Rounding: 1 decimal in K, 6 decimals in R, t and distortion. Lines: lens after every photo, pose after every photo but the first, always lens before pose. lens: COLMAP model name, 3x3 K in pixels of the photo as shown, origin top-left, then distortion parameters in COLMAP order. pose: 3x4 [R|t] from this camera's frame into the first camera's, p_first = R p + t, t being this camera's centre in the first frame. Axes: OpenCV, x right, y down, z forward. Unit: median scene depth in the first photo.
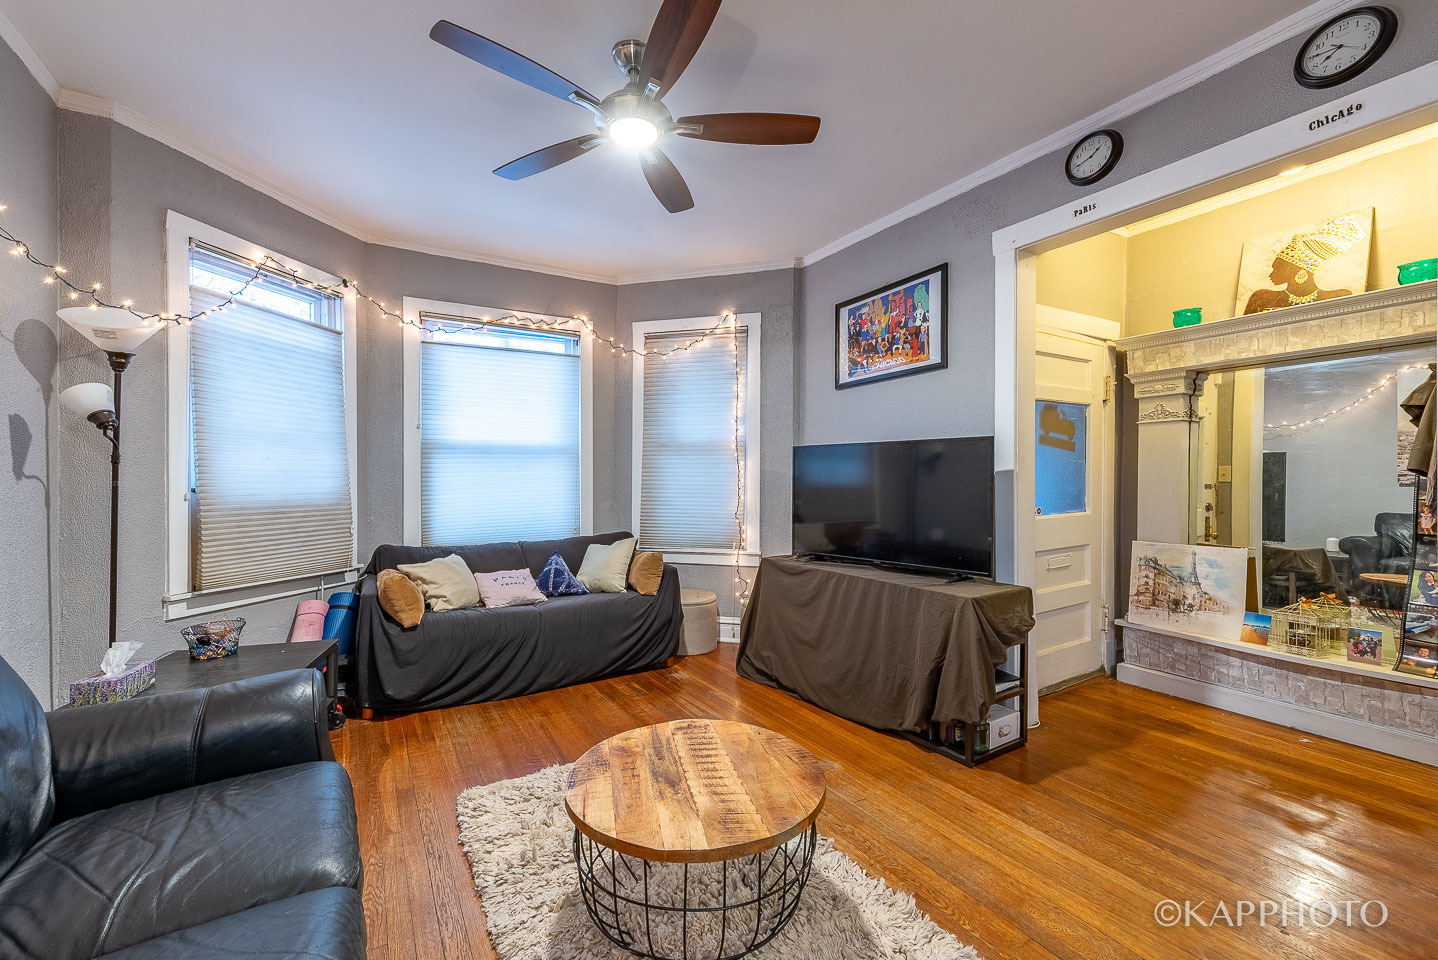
lens RADIAL K [[577.9, 0, 691.2], [0, 577.9, 475.6], [0, 0, 1]] dist [0.004982, -0.001781]
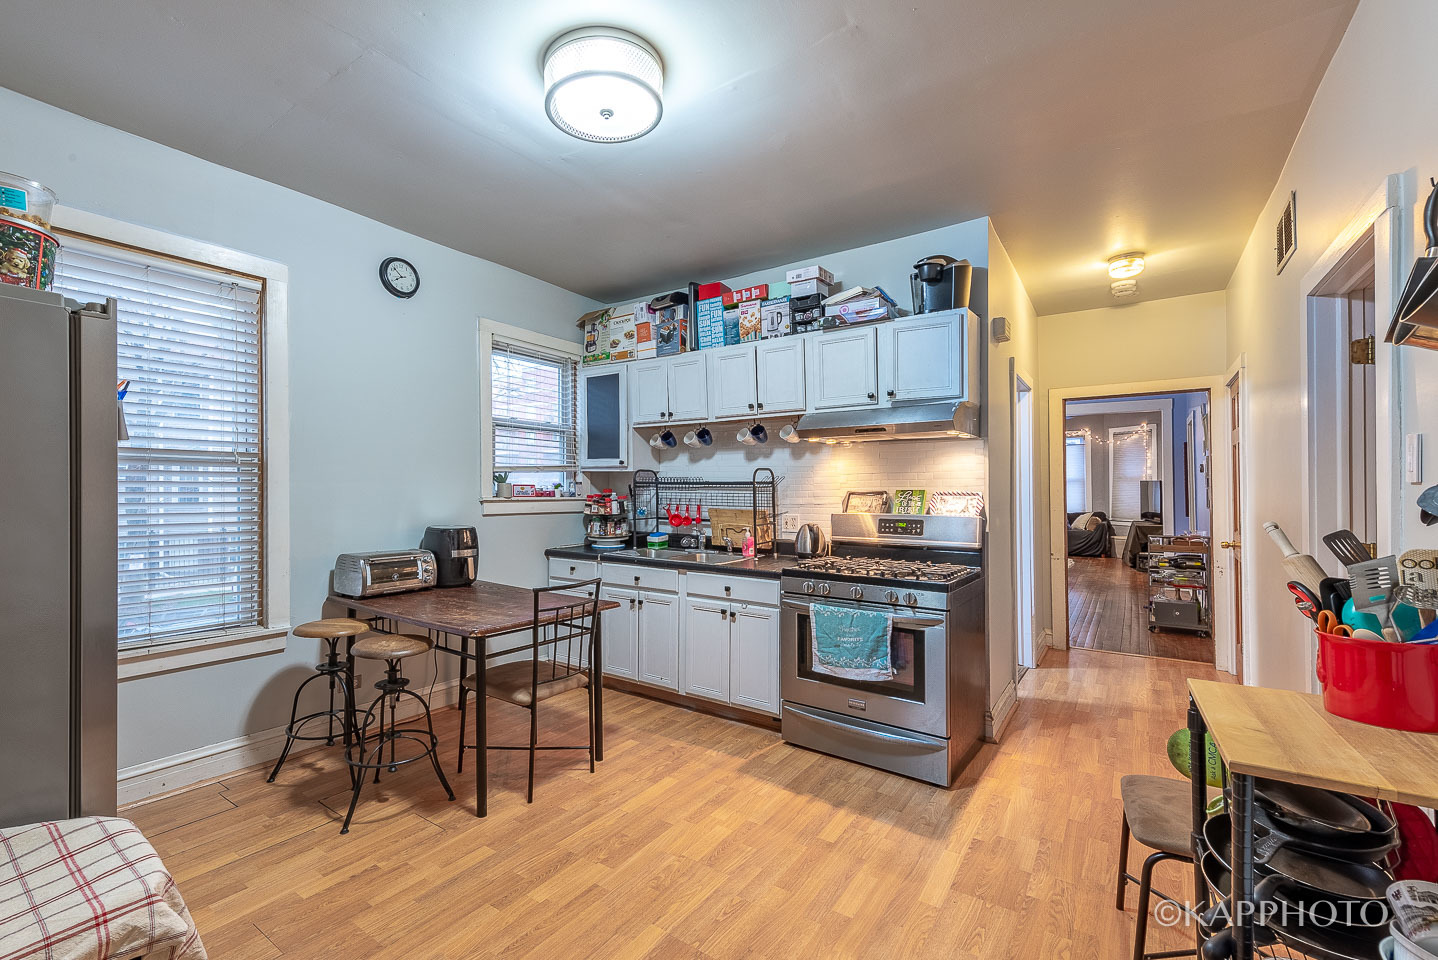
lens RADIAL K [[577.9, 0, 692.3], [0, 577.9, 485.9], [0, 0, 1]] dist [0.004982, -0.001781]
pose [[0.410095, 0.001997, -0.912040, 1.743211], [-0.003554, 0.999994, 0.000592, -0.015787], [0.912036, 0.002999, 0.410100, -2.012348]]
